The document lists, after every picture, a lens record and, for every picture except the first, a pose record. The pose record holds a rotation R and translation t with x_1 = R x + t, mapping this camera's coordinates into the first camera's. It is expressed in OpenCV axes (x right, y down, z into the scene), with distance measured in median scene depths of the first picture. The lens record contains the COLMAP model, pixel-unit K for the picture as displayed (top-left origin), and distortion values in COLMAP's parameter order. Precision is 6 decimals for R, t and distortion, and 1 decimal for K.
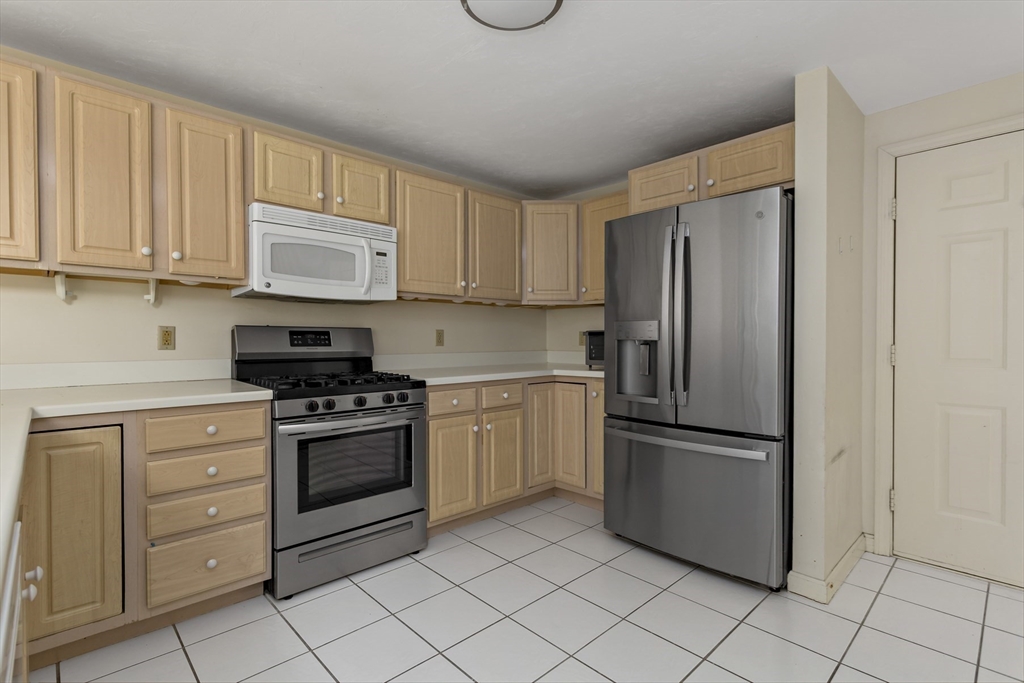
lens RADIAL K [[482.4, 0, 512.0], [0, 482.4, 341.5], [0, 0, 1]] dist [0.000370, 0.000054]
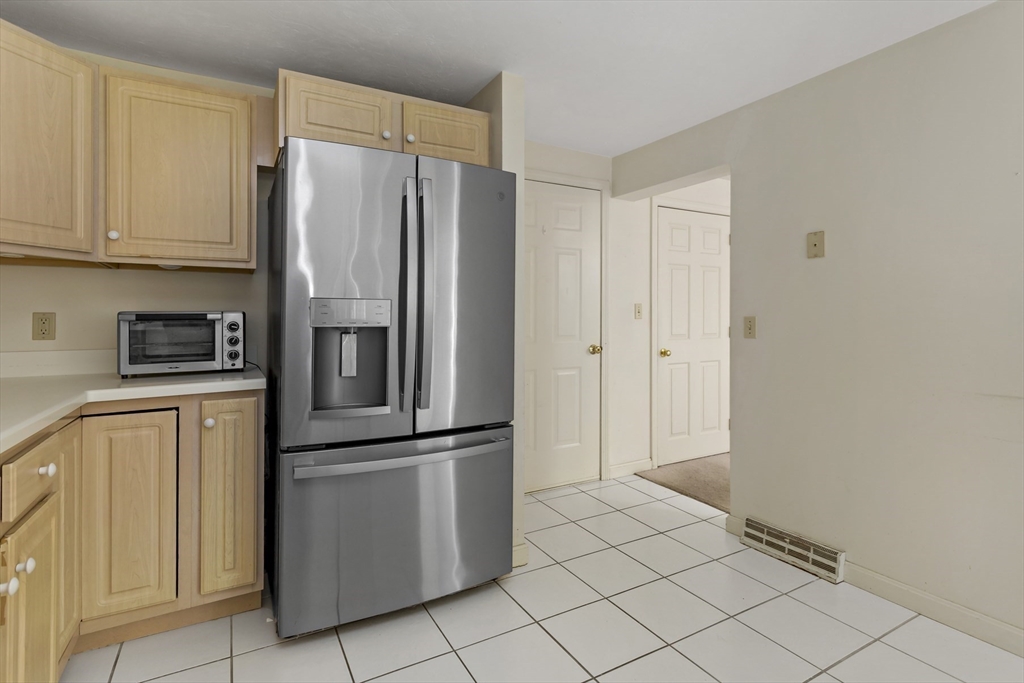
lens RADIAL K [[494.6, 0, 511.4], [0, 494.6, 325.8], [0, 0, 1]] dist [-0.001108, -0.000389]
pose [[0.229536, -0.019771, 0.973099, -0.395434], [0.018813, 0.999697, 0.015874, -0.013305], [-0.973118, 0.014663, 0.229838, 0.633996]]
